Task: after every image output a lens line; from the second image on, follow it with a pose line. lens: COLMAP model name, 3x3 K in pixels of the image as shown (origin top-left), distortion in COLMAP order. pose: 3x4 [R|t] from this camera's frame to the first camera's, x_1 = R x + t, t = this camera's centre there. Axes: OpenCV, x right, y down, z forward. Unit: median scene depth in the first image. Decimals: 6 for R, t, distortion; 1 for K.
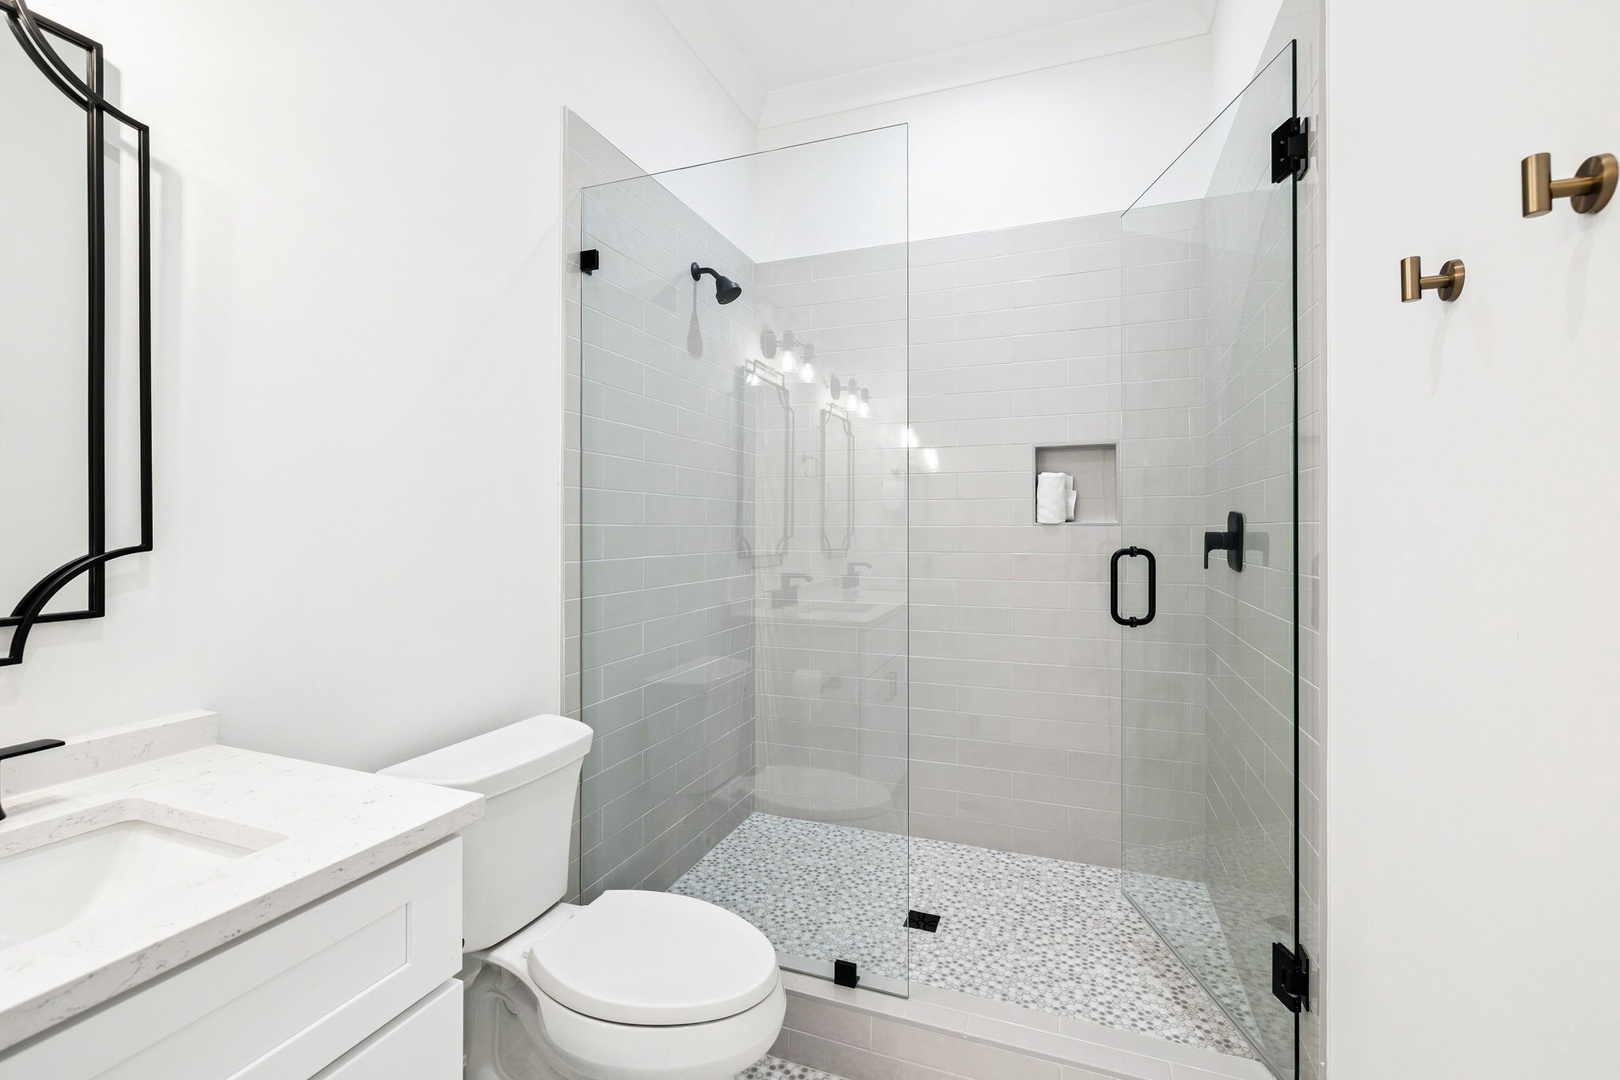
lens RADIAL K [[712.2, 0, 802.2], [0, 712.2, 535.2], [0, 0, 1]] dist [-0.001502, 0.001304]
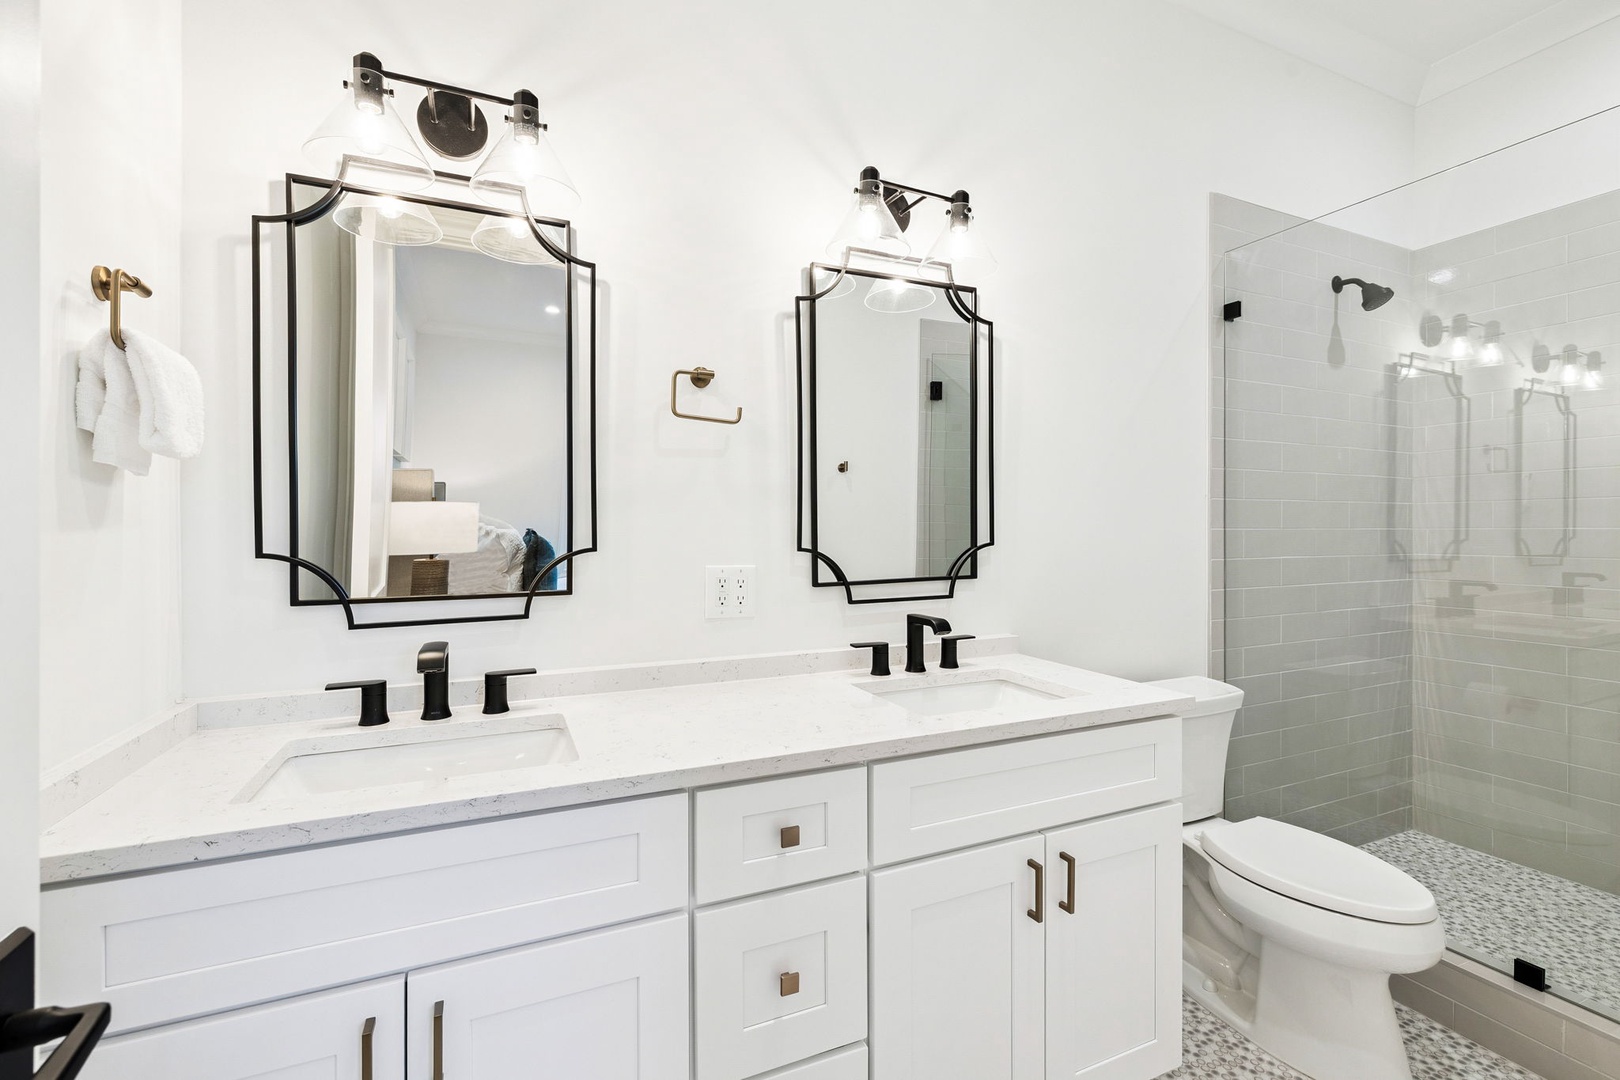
lens RADIAL K [[712.2, 0, 810.5], [0, 712.2, 535.4], [0, 0, 1]] dist [-0.001502, 0.001304]
pose [[0.718530, -0.000829, -0.695496, 0.020588], [-0.002126, 0.999992, -0.003388, 0.001262], [0.695493, 0.003913, 0.718522, -0.280976]]
